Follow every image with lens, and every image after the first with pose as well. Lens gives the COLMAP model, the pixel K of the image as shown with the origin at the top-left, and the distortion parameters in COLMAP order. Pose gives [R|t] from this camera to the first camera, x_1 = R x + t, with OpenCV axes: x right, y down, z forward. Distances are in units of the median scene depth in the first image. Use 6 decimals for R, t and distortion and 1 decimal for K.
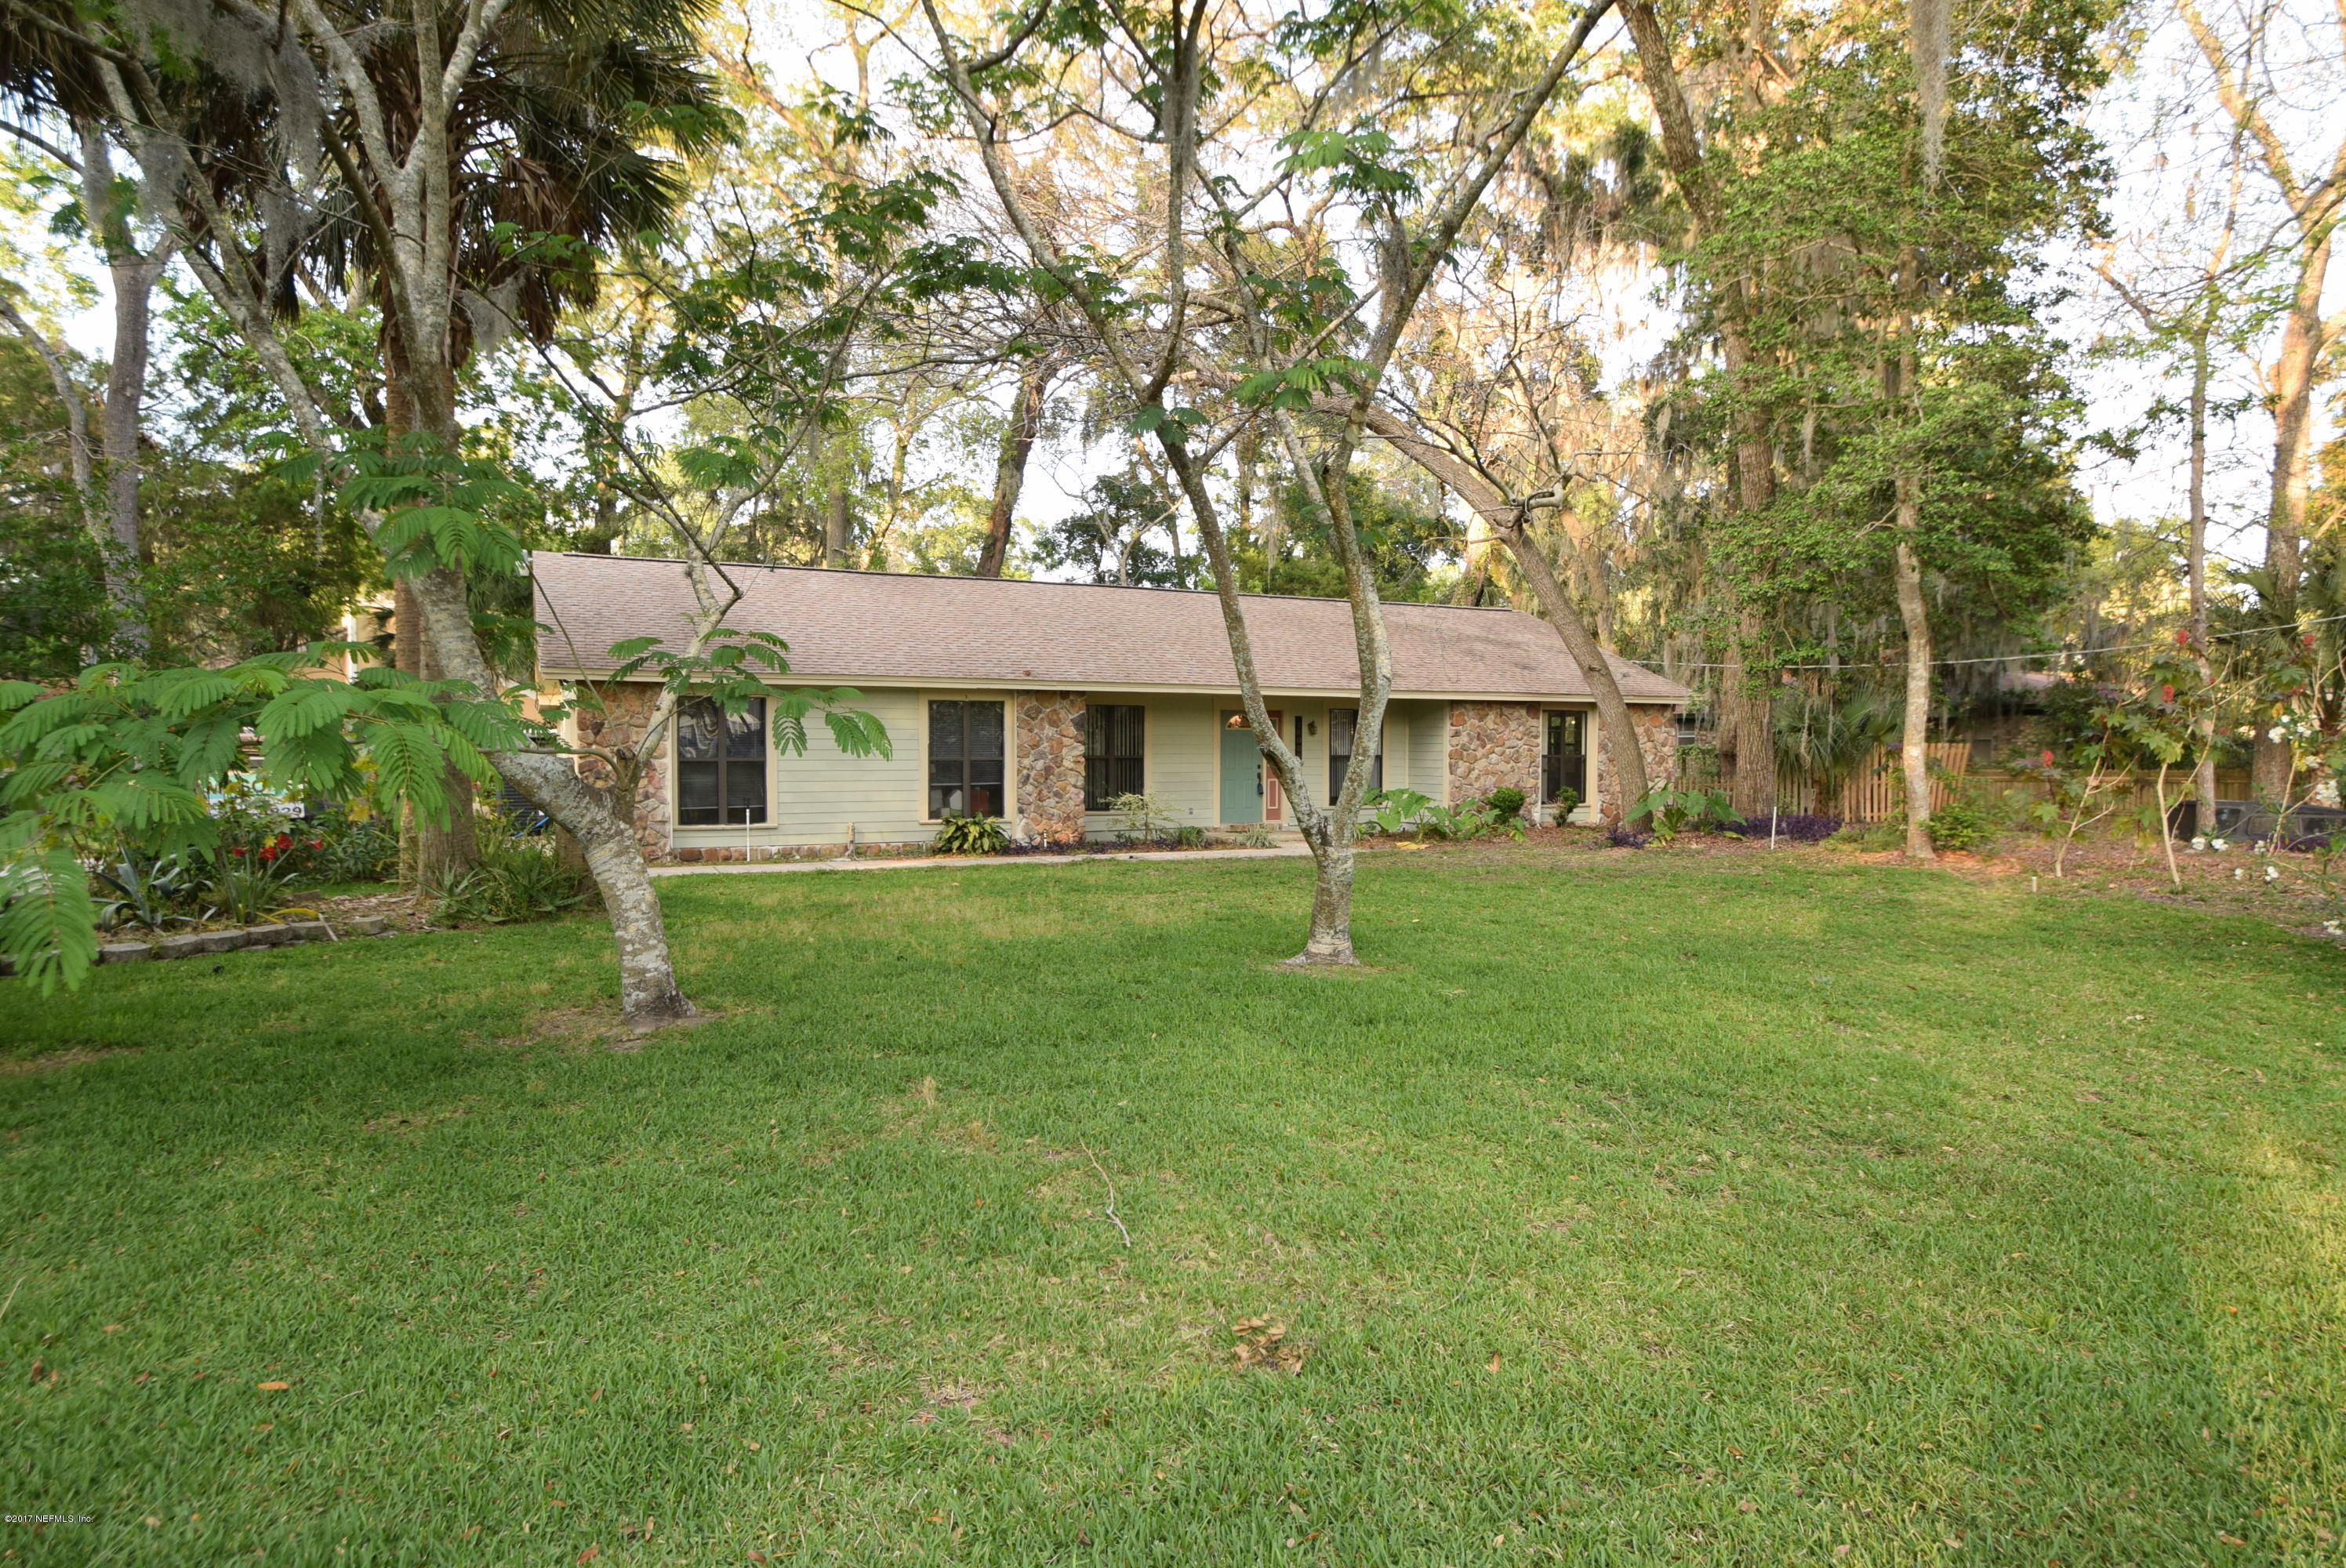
lens RADIAL K [[1319.5, 0, 1173.0], [0, 1319.5, 784.0], [0, 0, 1]] dist [-0.005561, 0.001507]
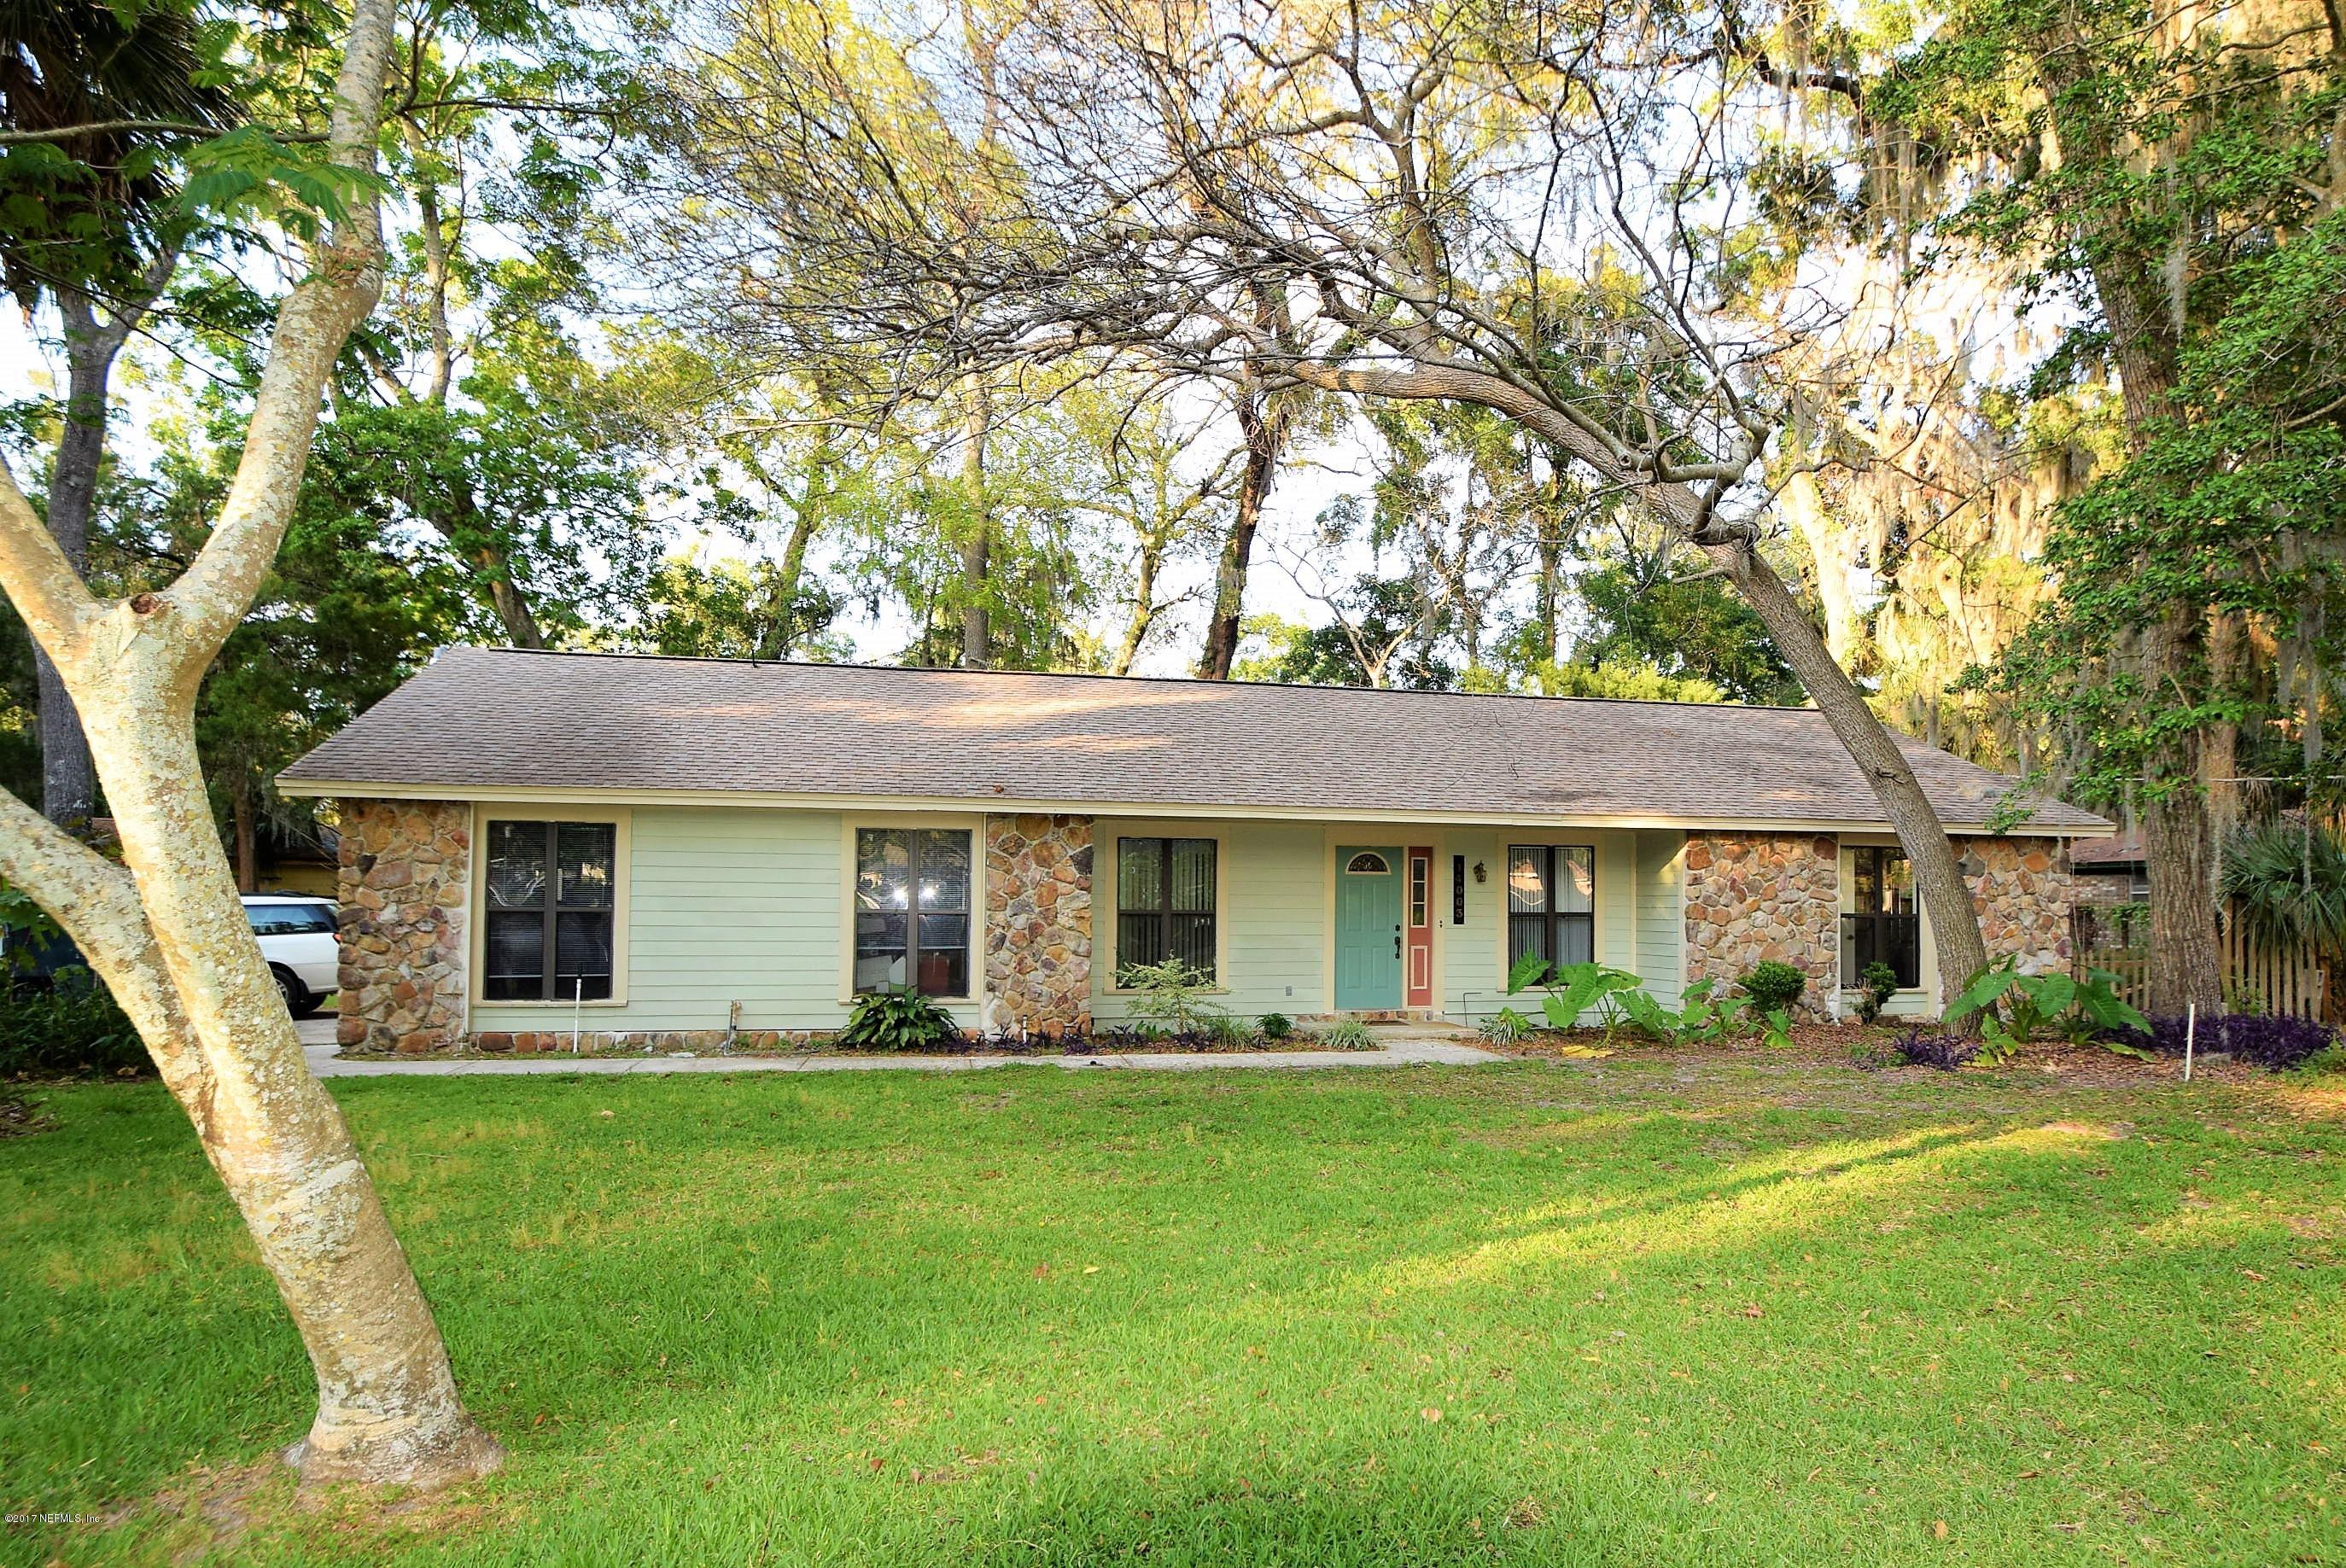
lens RADIAL K [[1520.9, 0, 1173.9], [0, 1520.9, 843.7], [0, 0, 1]] dist [-0.026017, 0.000103]
pose [[0.976310, -0.002941, -0.216359, 0.148802], [-0.011893, 0.997667, -0.067230, -0.002482], [0.216052, 0.068211, 0.973996, 0.238892]]
